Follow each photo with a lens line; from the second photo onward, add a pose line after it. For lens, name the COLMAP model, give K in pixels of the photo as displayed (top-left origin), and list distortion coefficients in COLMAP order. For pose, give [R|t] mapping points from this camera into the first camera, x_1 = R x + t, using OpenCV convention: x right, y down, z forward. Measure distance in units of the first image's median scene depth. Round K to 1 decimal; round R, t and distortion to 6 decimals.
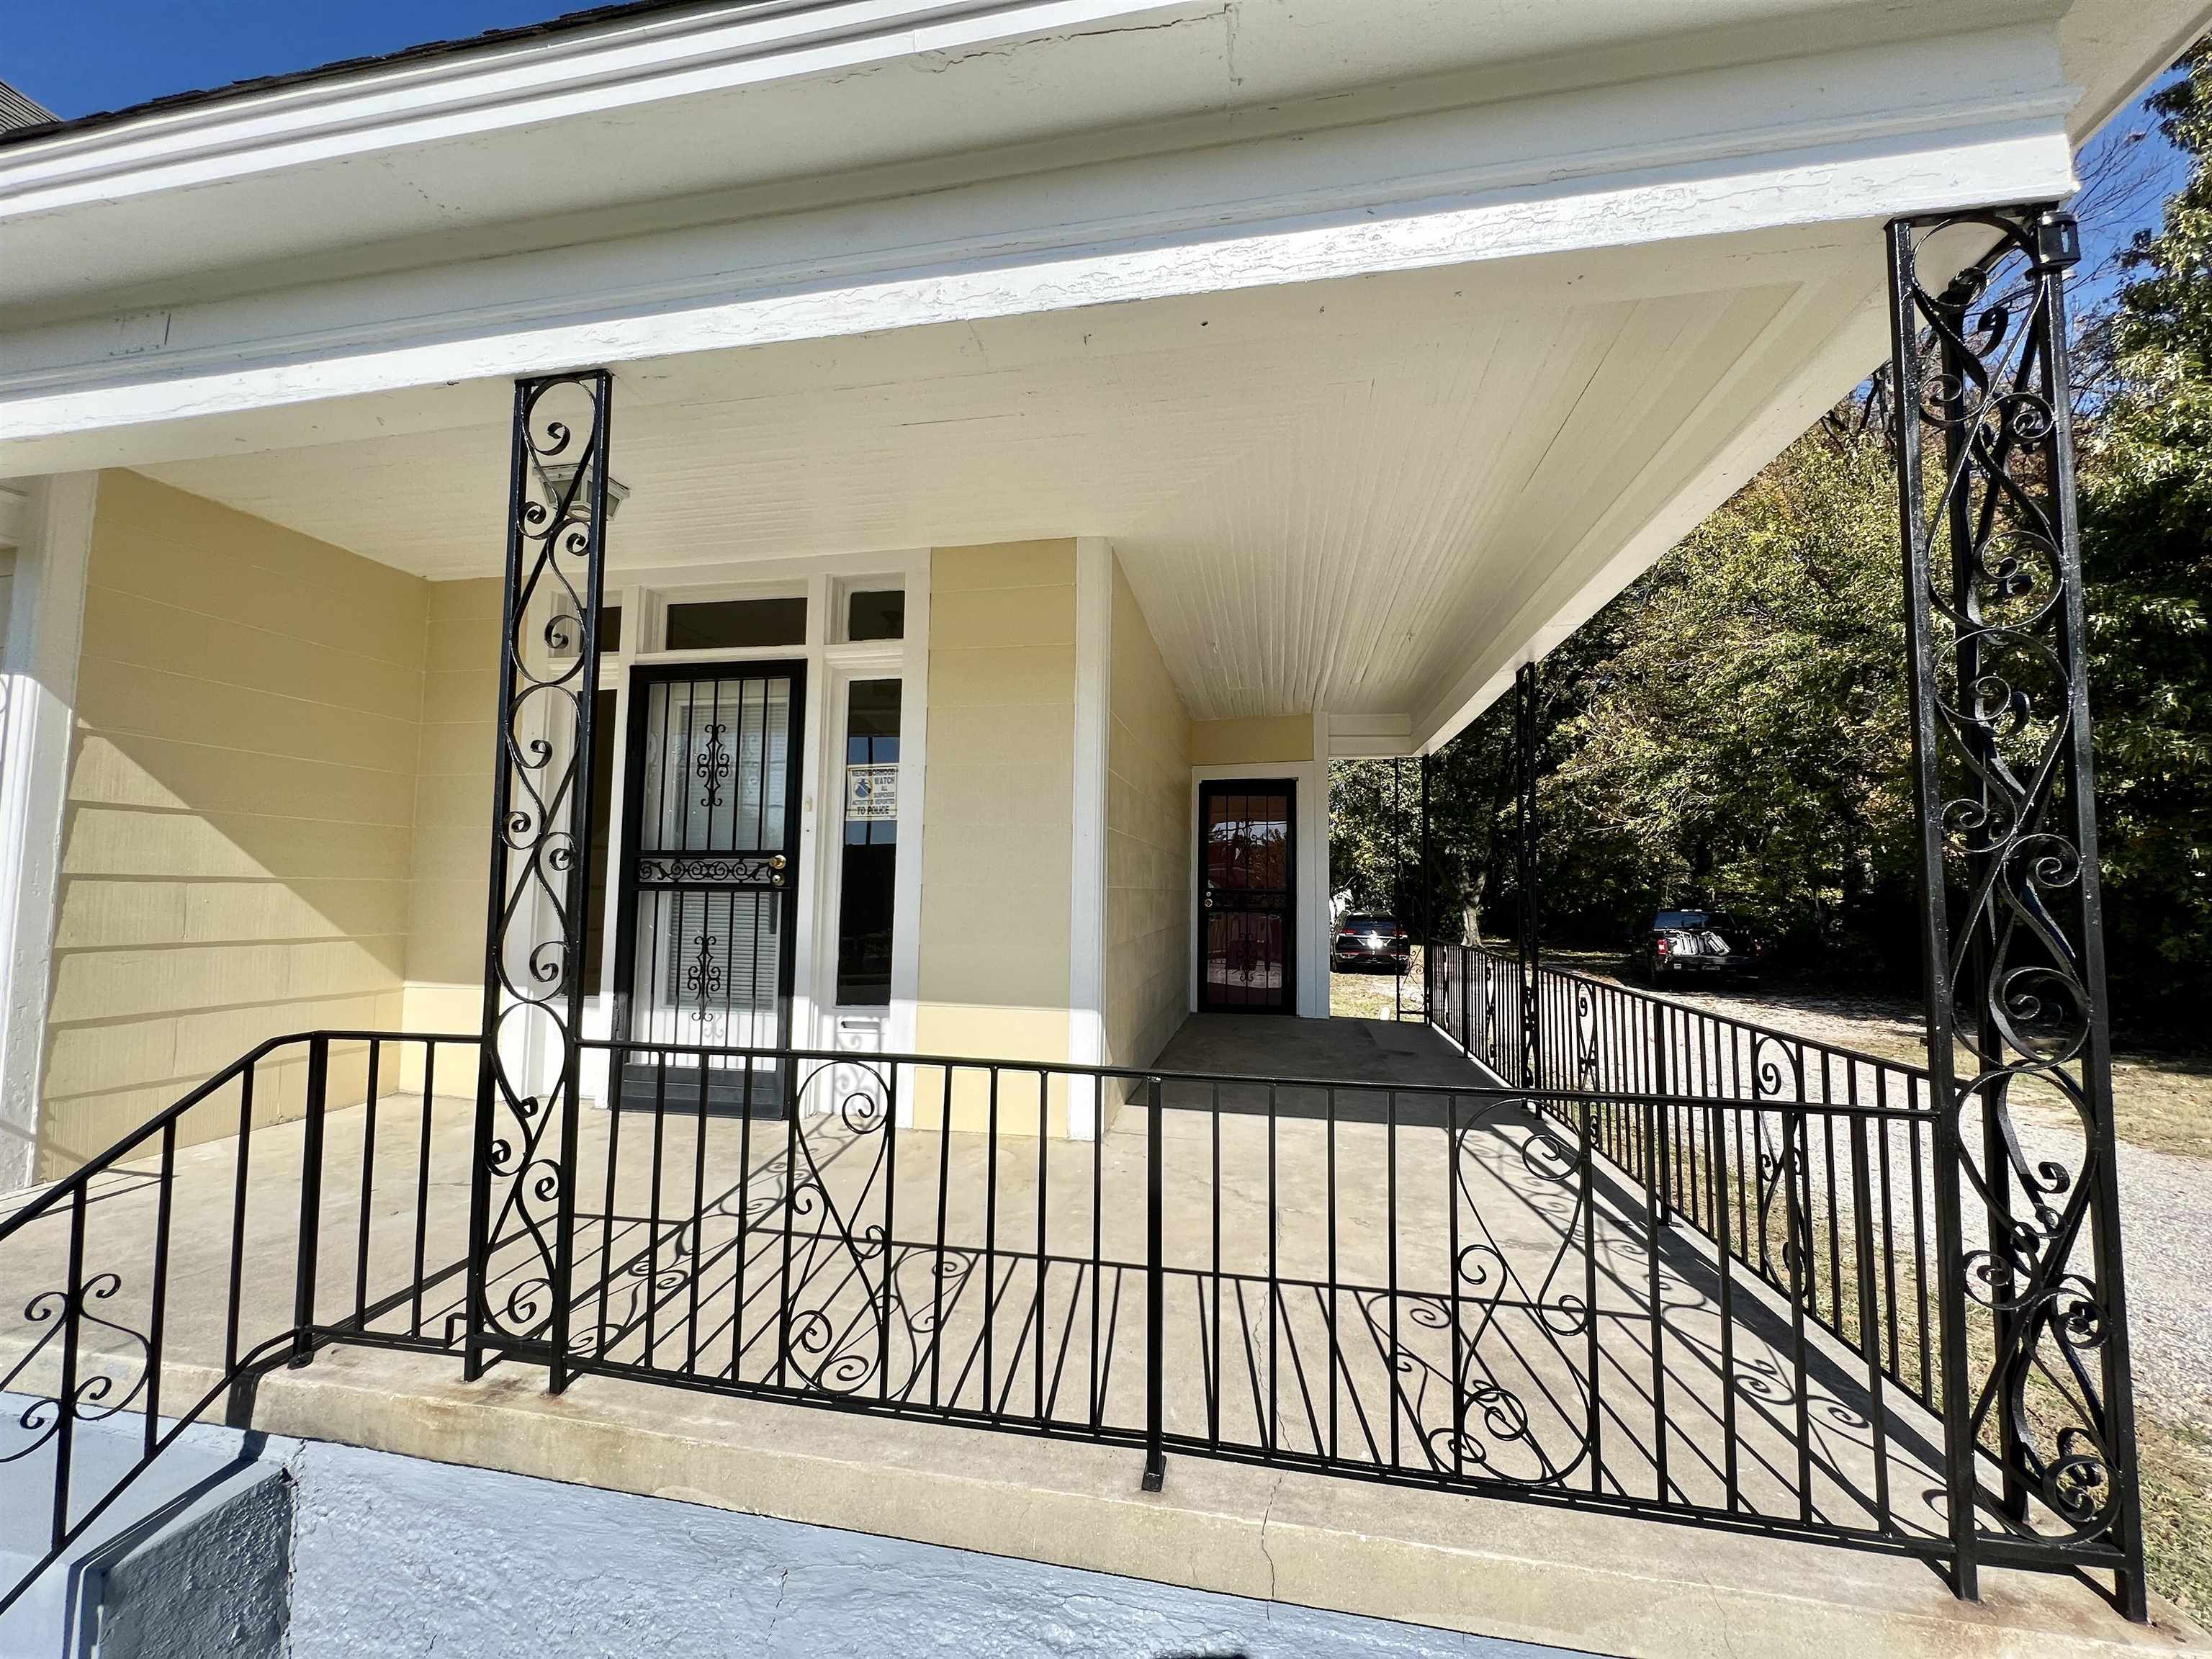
lens RADIAL K [[880.3, 0, 1109.3], [0, 880.3, 827.1], [0, 0, 1]] dist [0.000406, 0.000186]
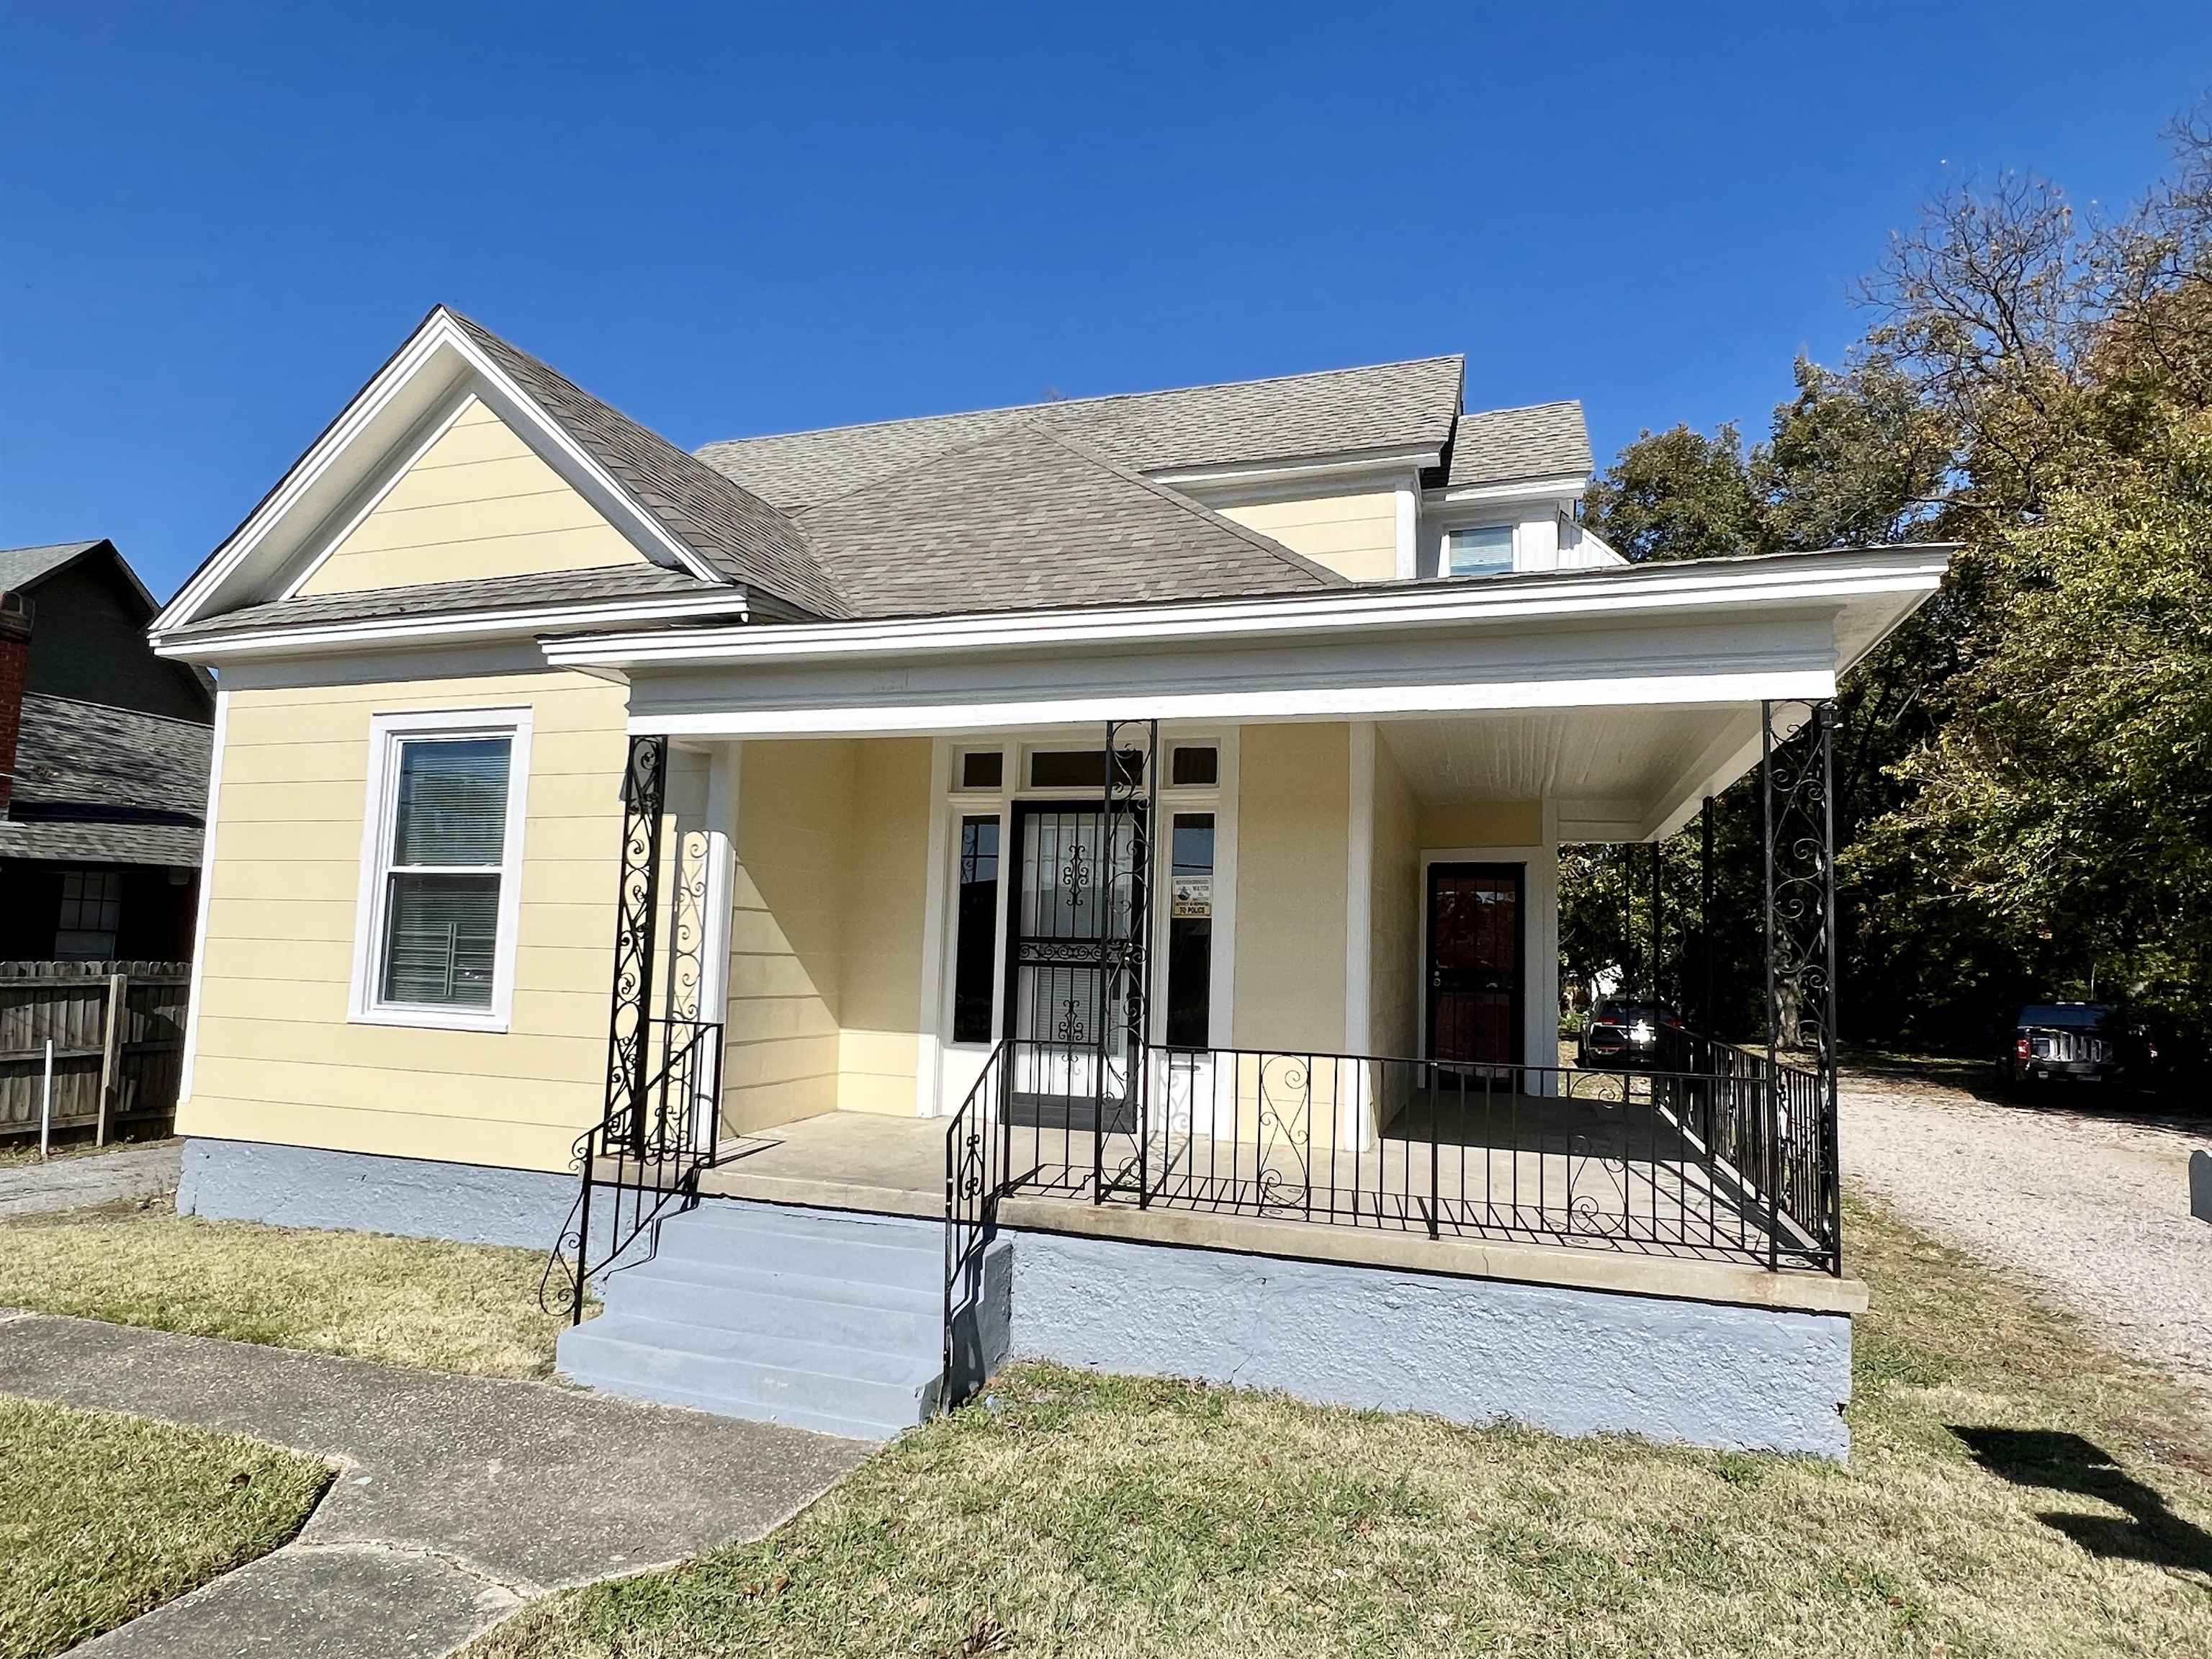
lens RADIAL K [[1250.2, 0, 1108.1], [0, 1250.2, 846.6], [0, 0, 1]] dist [-0.001344, 0.000008]
pose [[0.991707, 0.009014, -0.128199, -0.149183], [-0.010877, 0.999845, -0.013841, -0.087999], [0.128055, 0.015121, 0.991652, -0.914040]]
